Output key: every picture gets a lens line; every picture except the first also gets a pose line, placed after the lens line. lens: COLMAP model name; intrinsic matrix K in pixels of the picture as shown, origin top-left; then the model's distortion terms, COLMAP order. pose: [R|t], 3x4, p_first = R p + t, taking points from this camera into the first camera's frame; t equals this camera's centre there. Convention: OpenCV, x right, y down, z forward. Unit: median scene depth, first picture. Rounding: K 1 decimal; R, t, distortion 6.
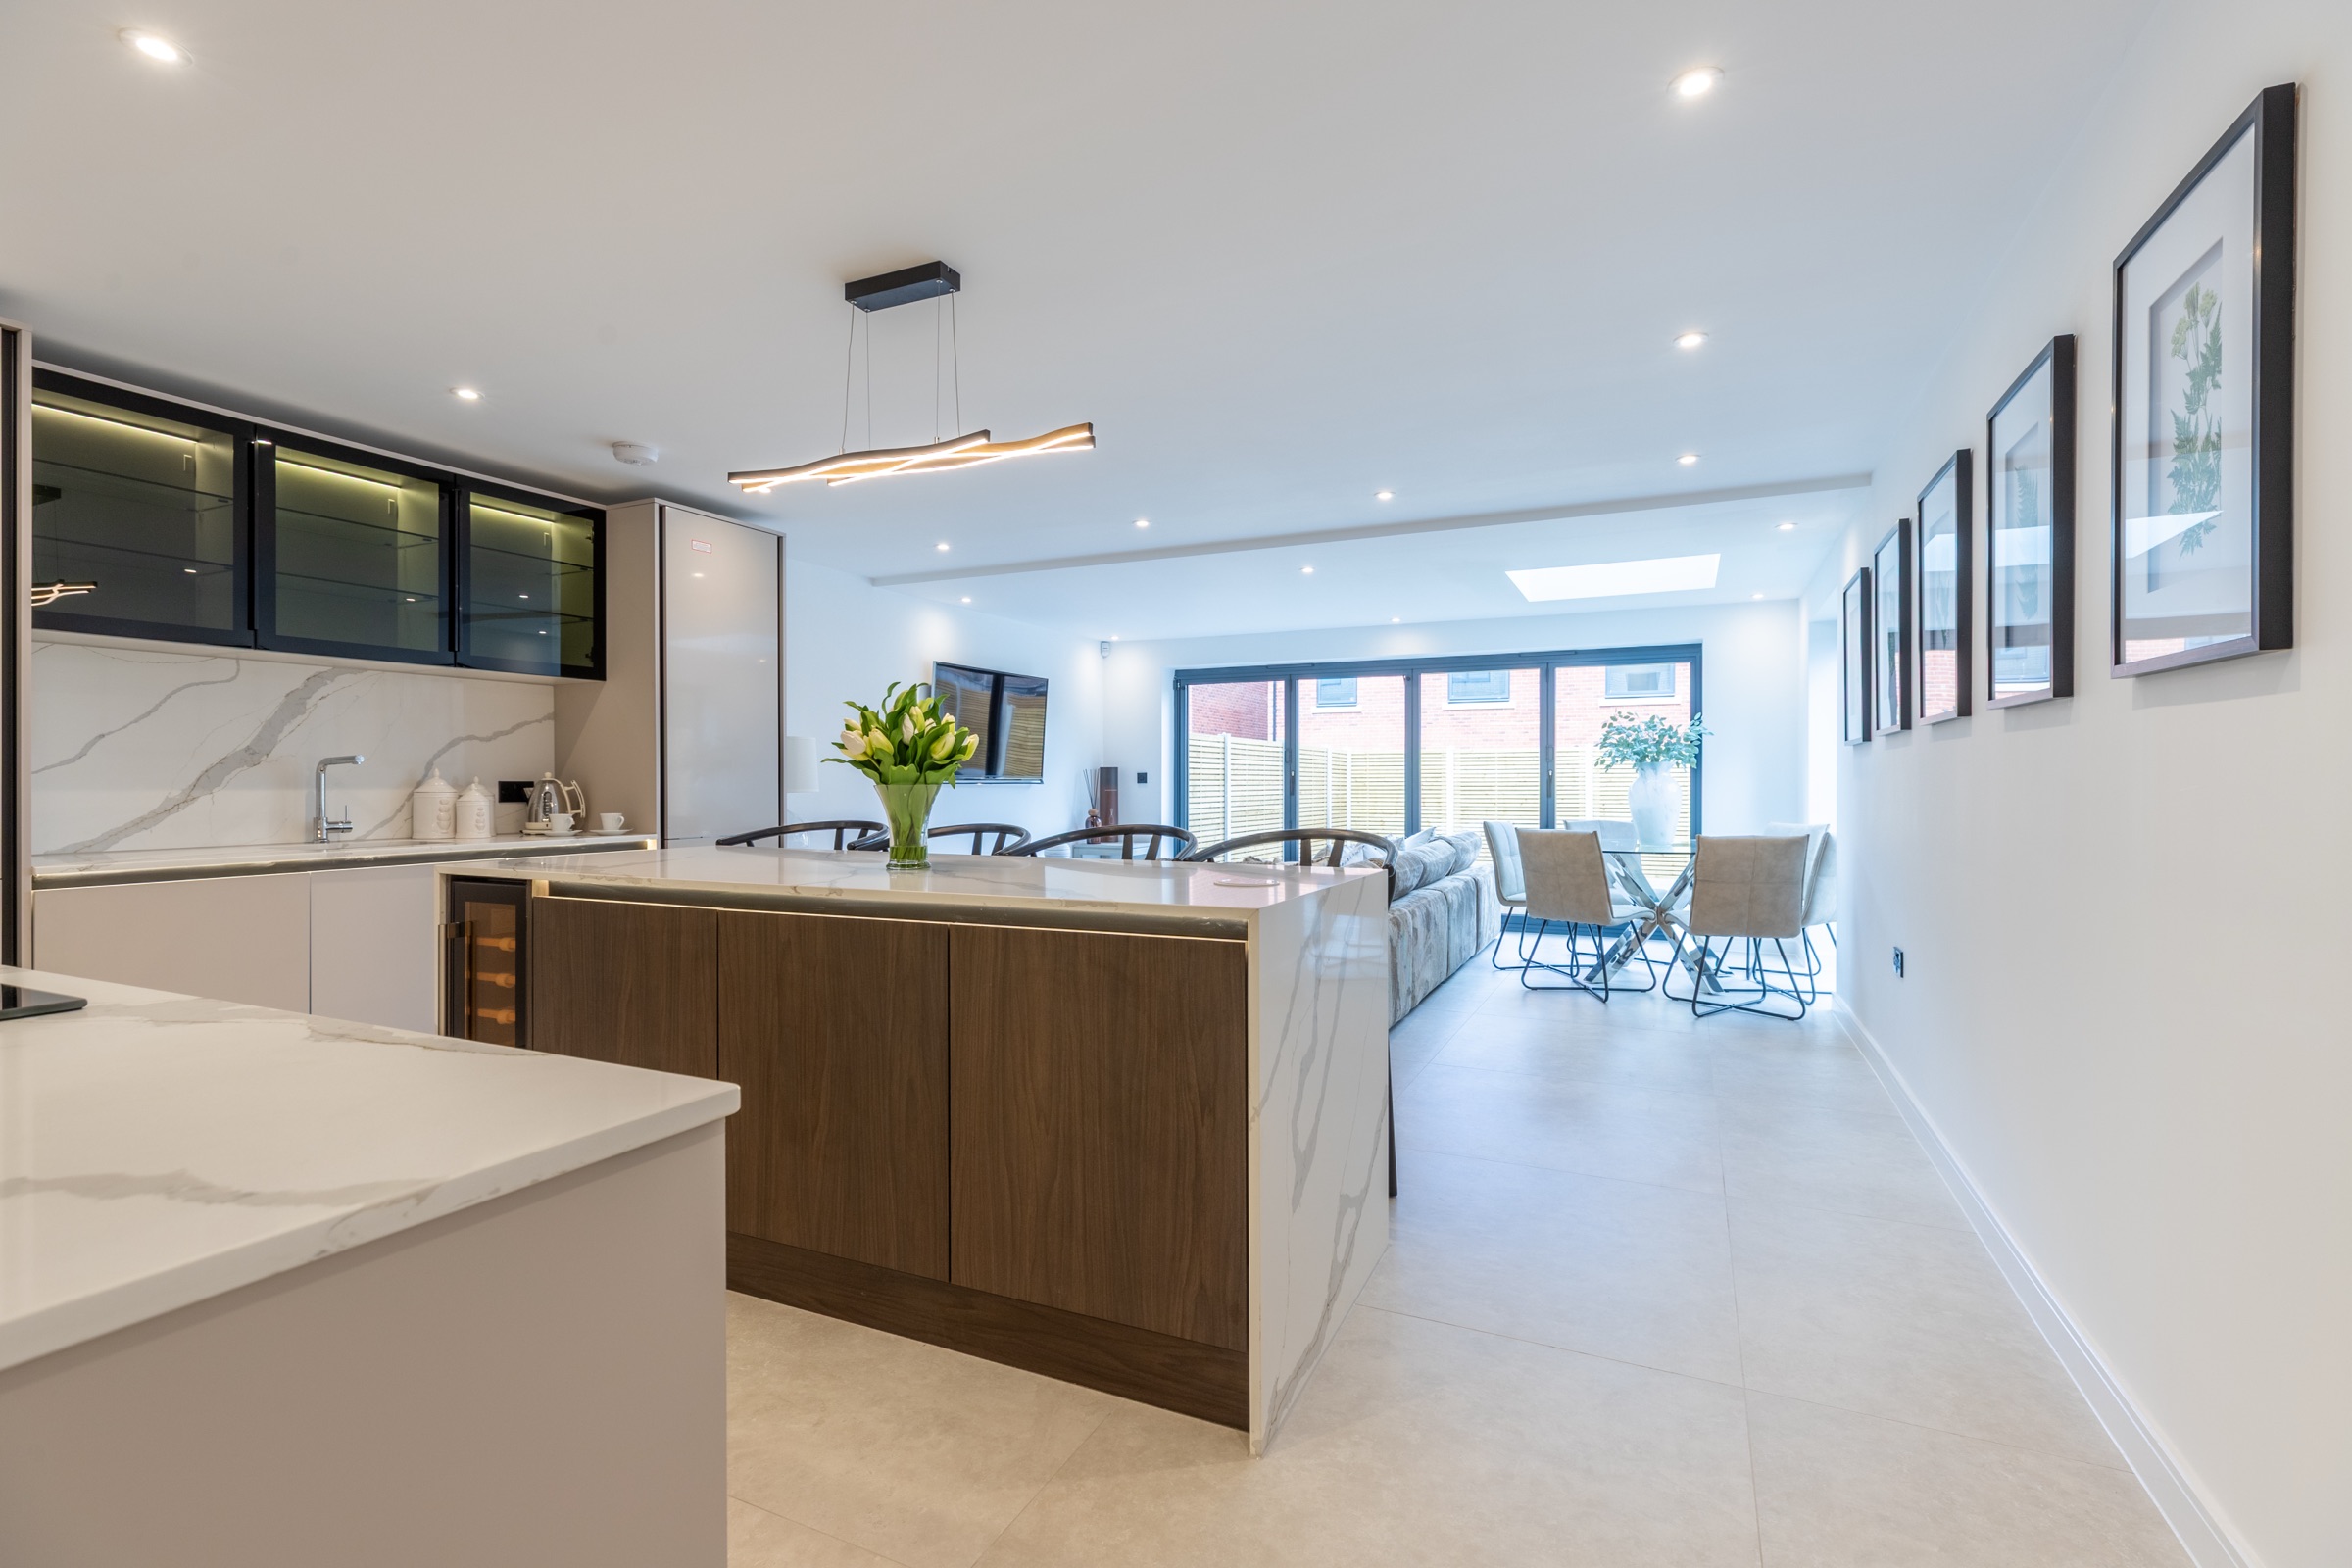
lens RADIAL K [[1061.1, 0, 1177.1], [0, 1061.1, 785.0], [0, 0, 1]] dist [-0.001161, -0.000094]
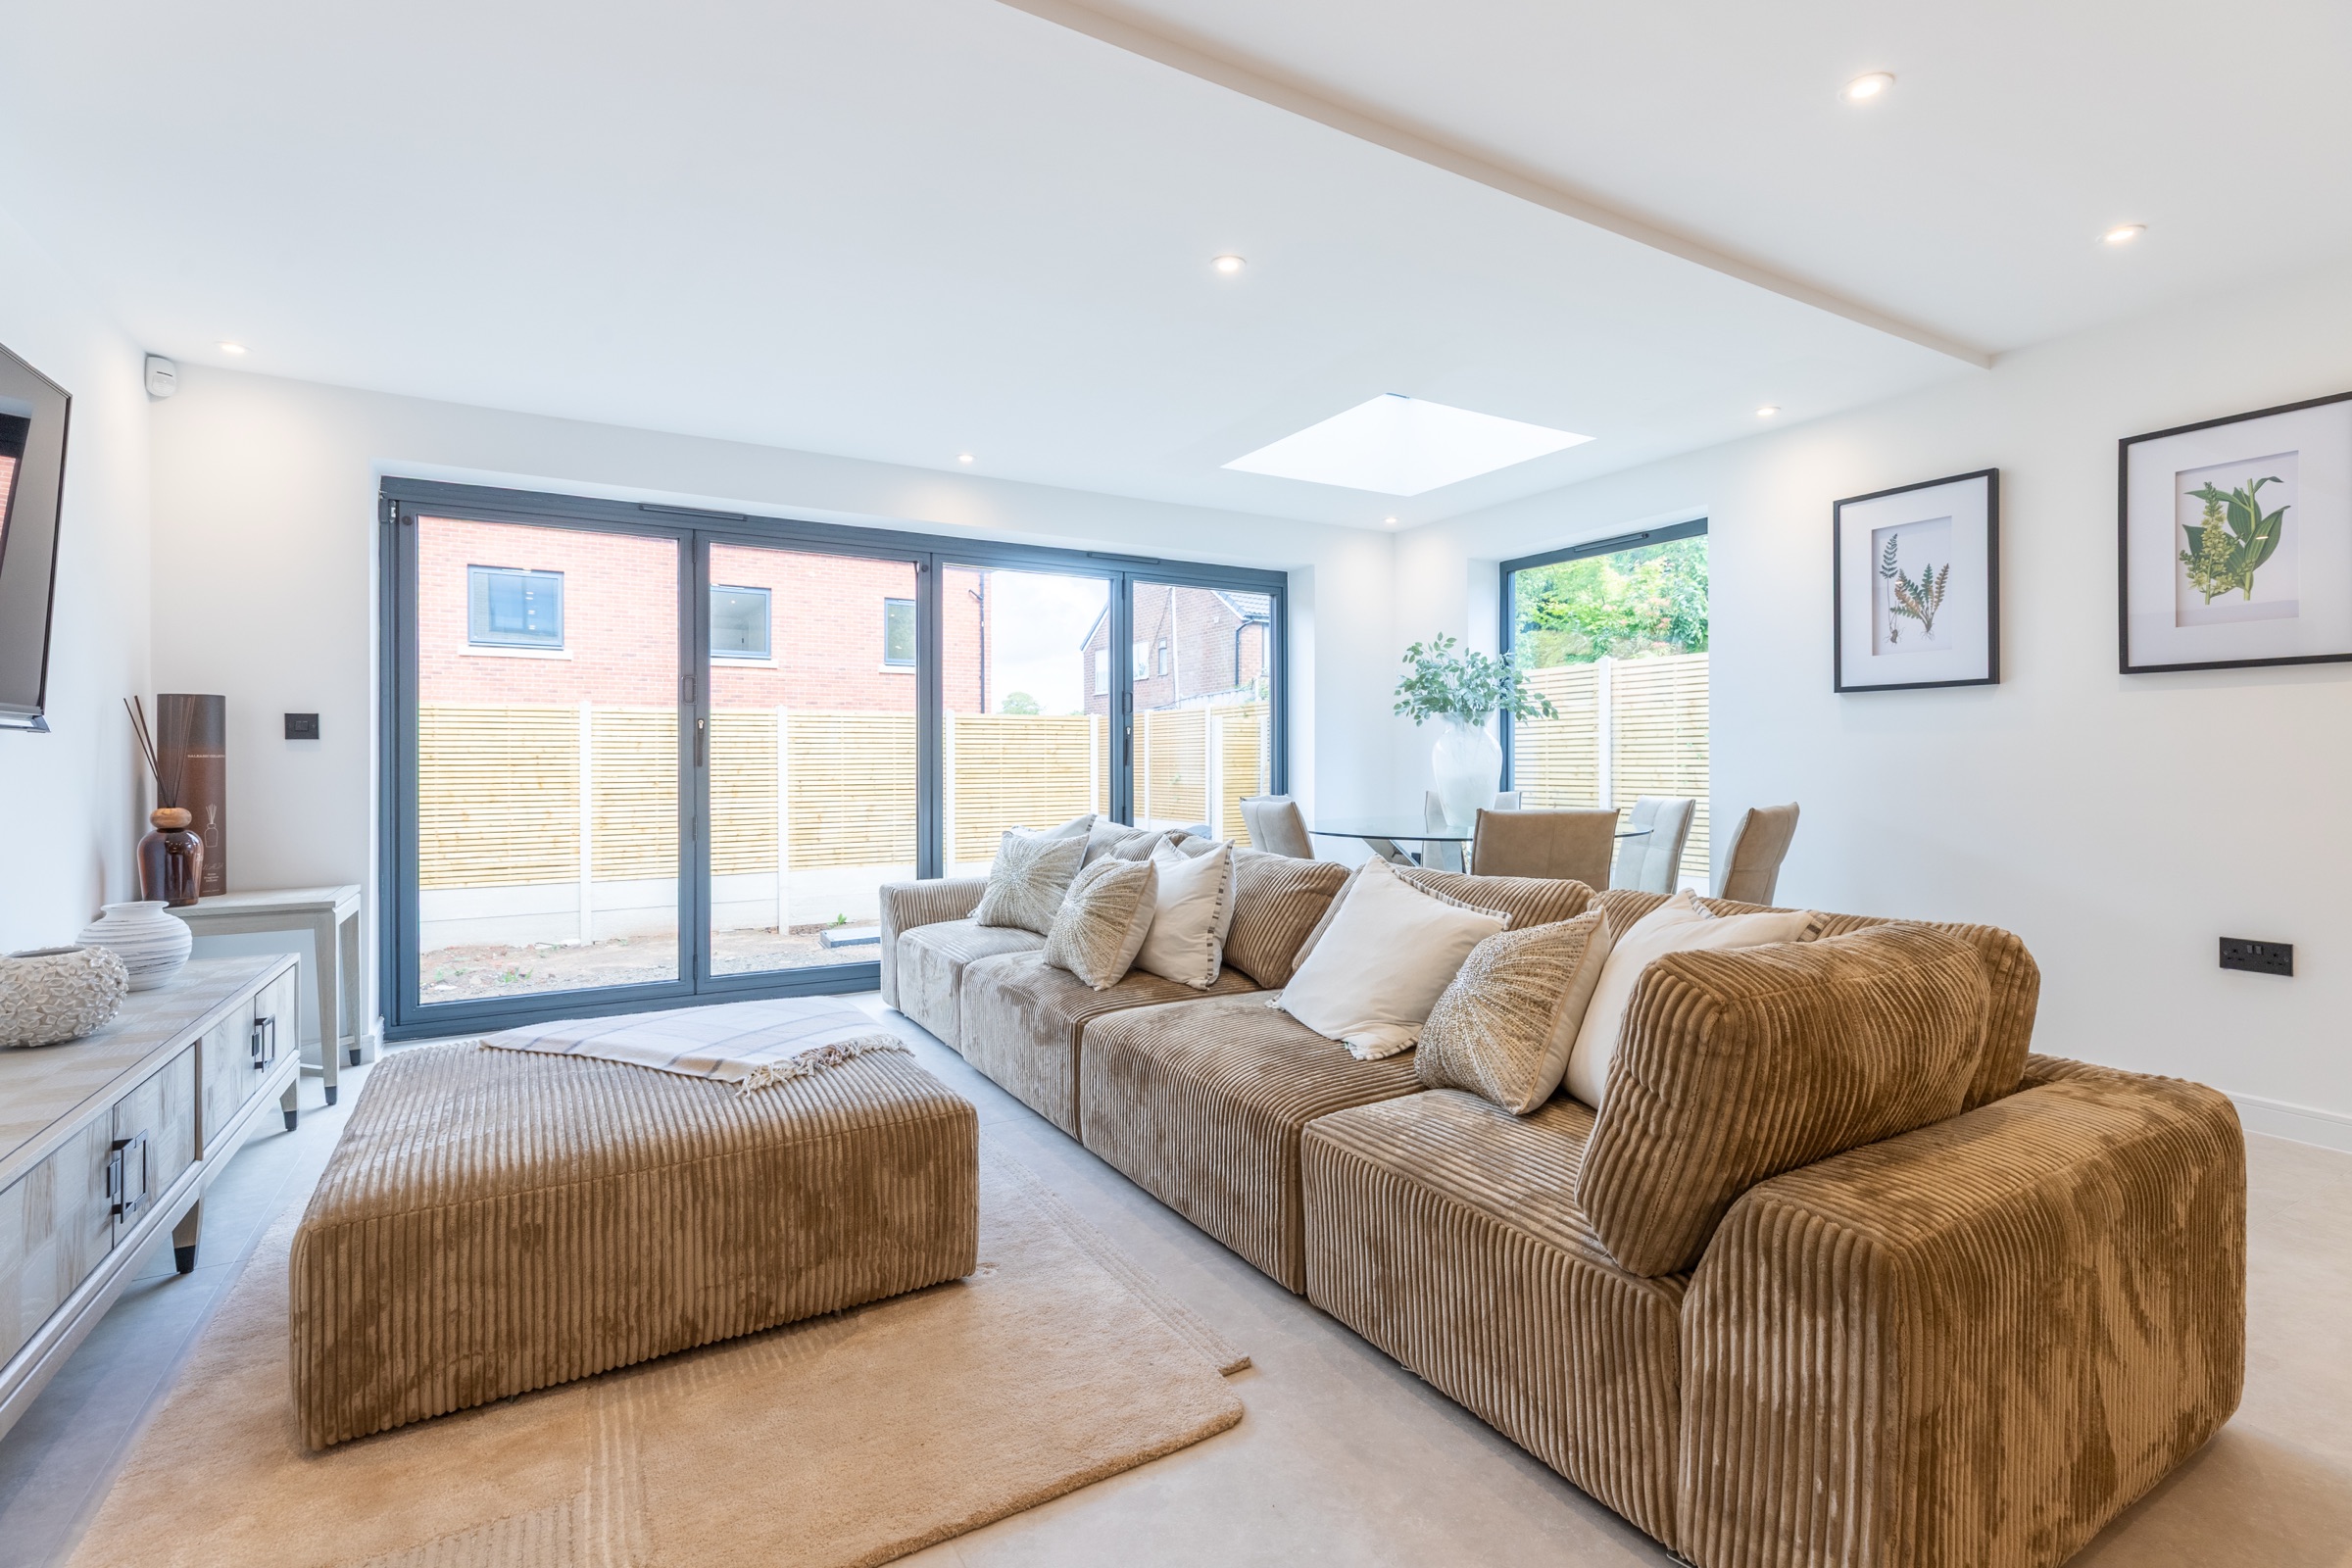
lens RADIAL K [[1061.1, 0, 1185.5], [0, 1061.1, 771.1], [0, 0, 1]] dist [-0.001161, -0.000094]
pose [[0.567348, -0.006336, 0.823454, -0.282706], [0.001181, 0.999976, 0.006880, 0.014682], [-0.823477, -0.002931, 0.567342, 0.803863]]
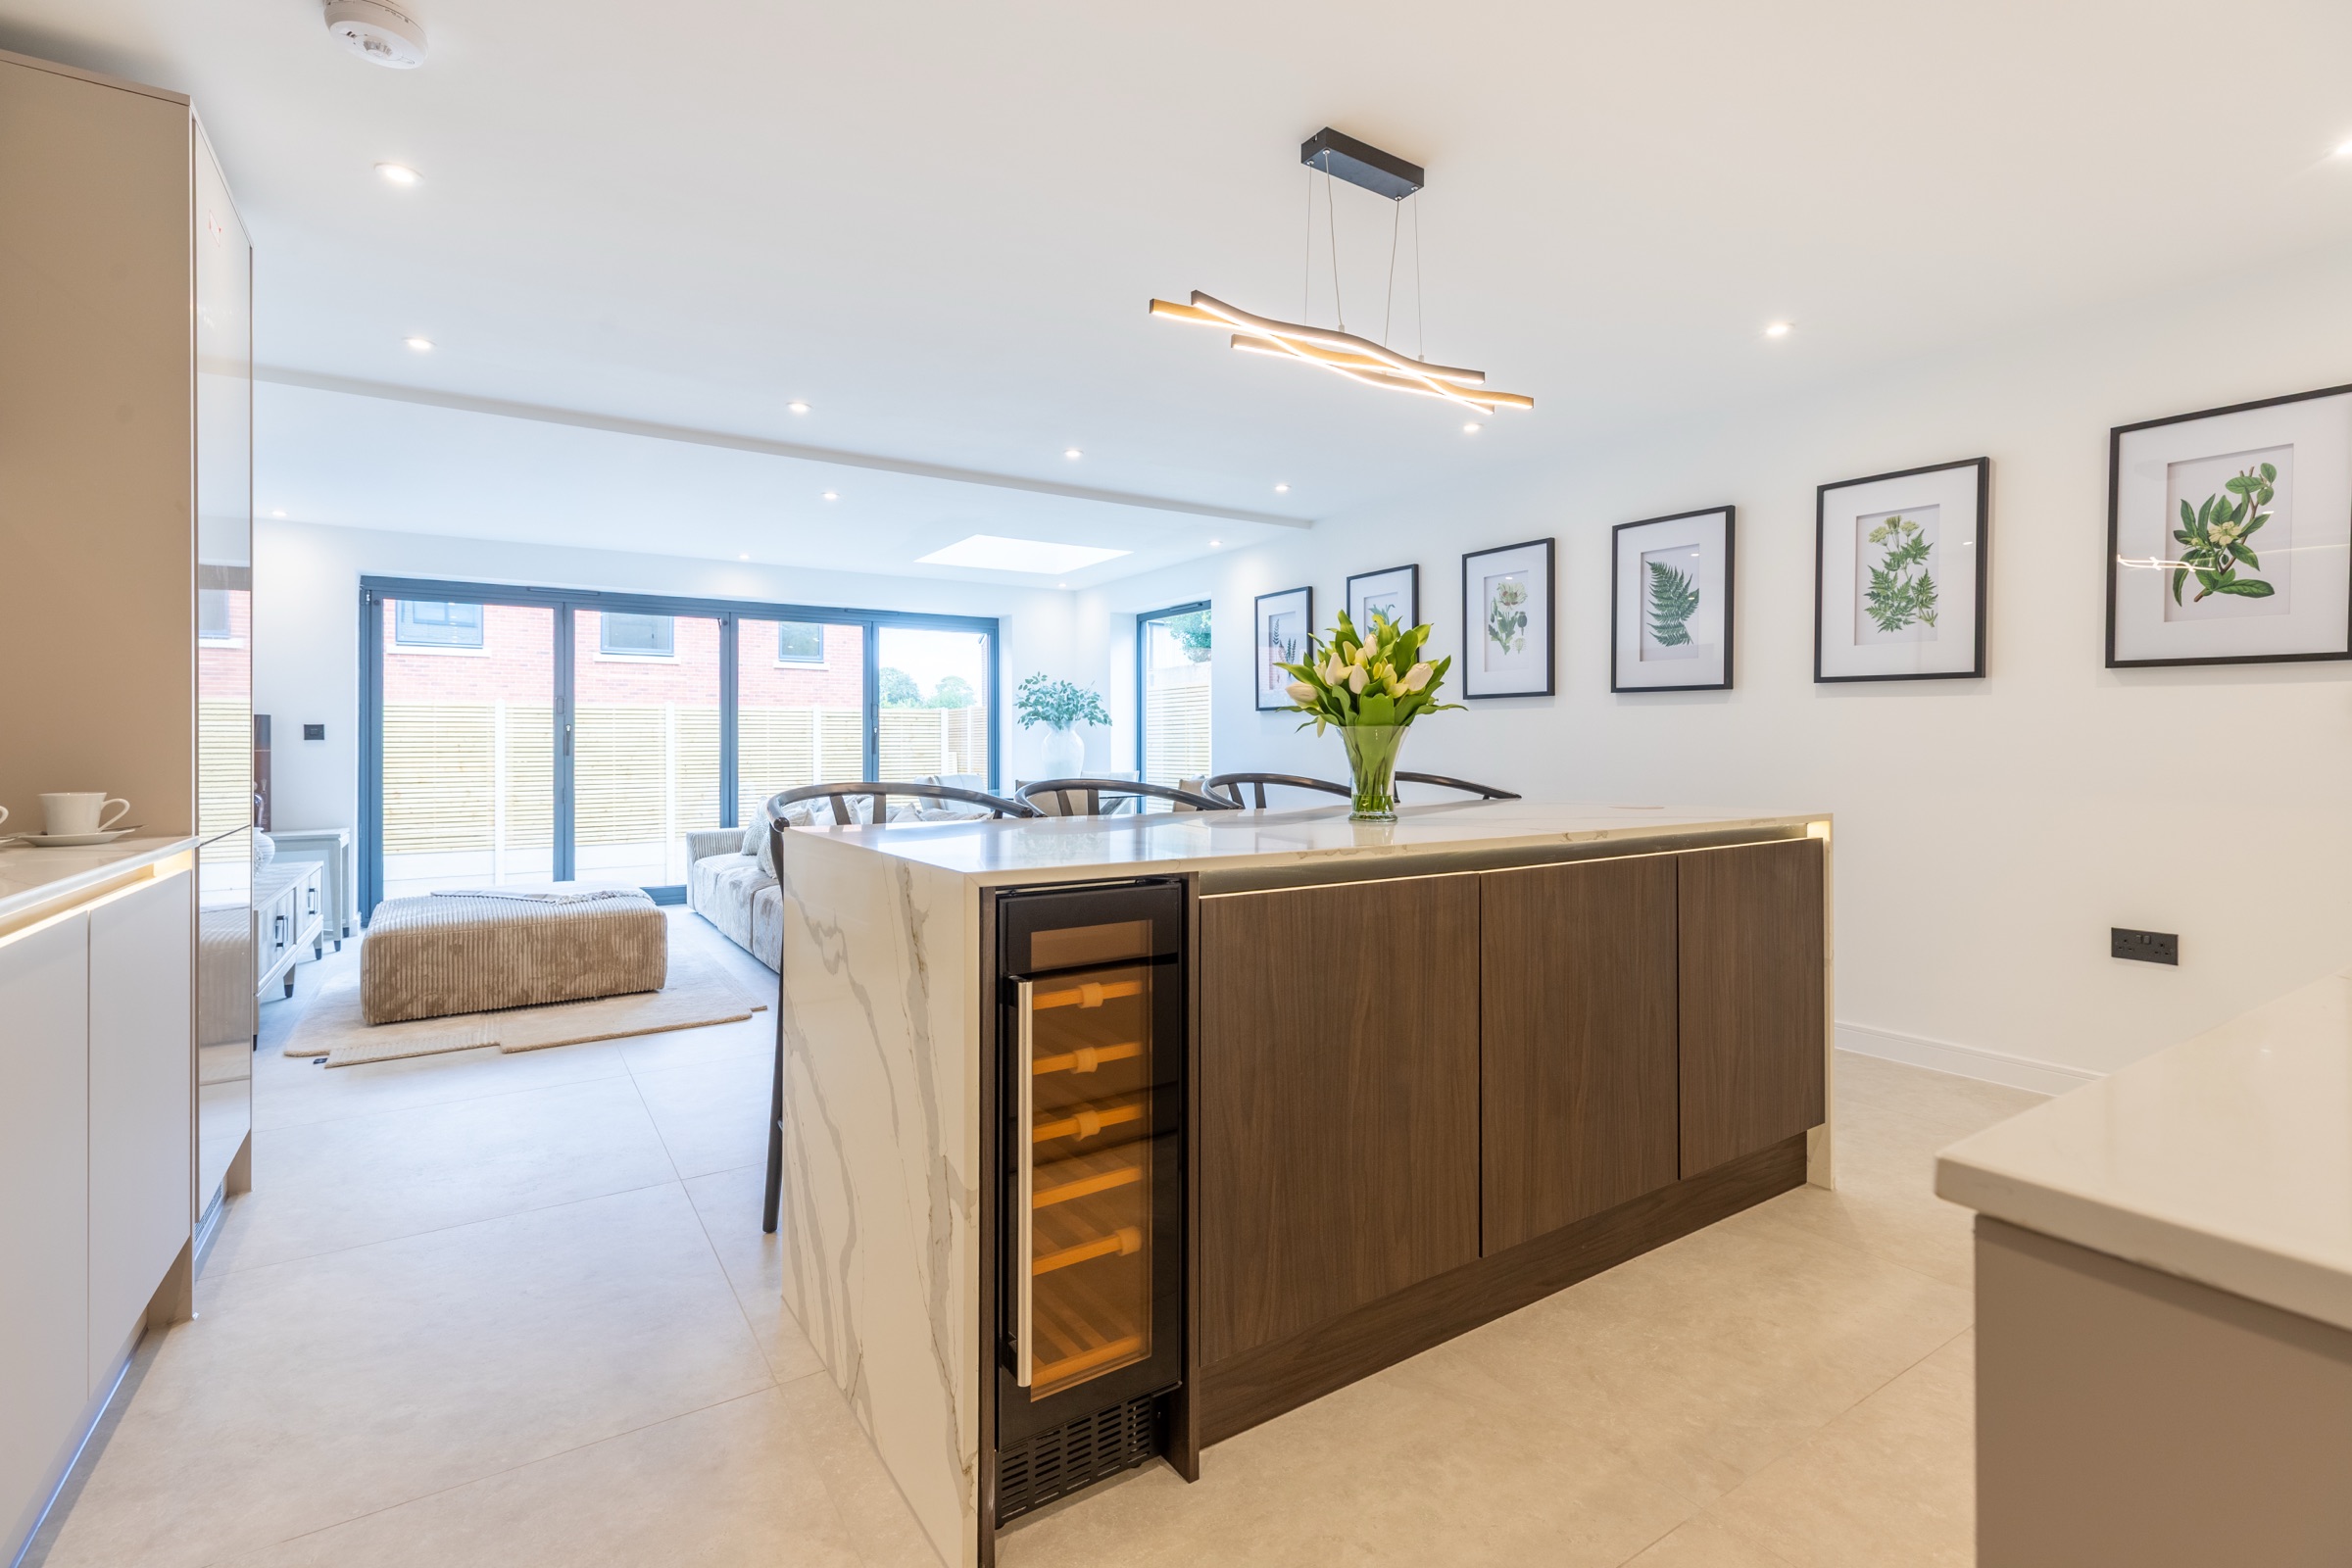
lens RADIAL K [[1061.1, 0, 1168.9], [0, 1061.1, 747.9], [0, 0, 1]] dist [-0.001161, -0.000094]
pose [[0.532467, -0.001506, 0.846449, -0.505240], [0.002017, 0.999998, 0.000510, 0.007998], [-0.846448, 0.001436, 0.532469, 0.307328]]
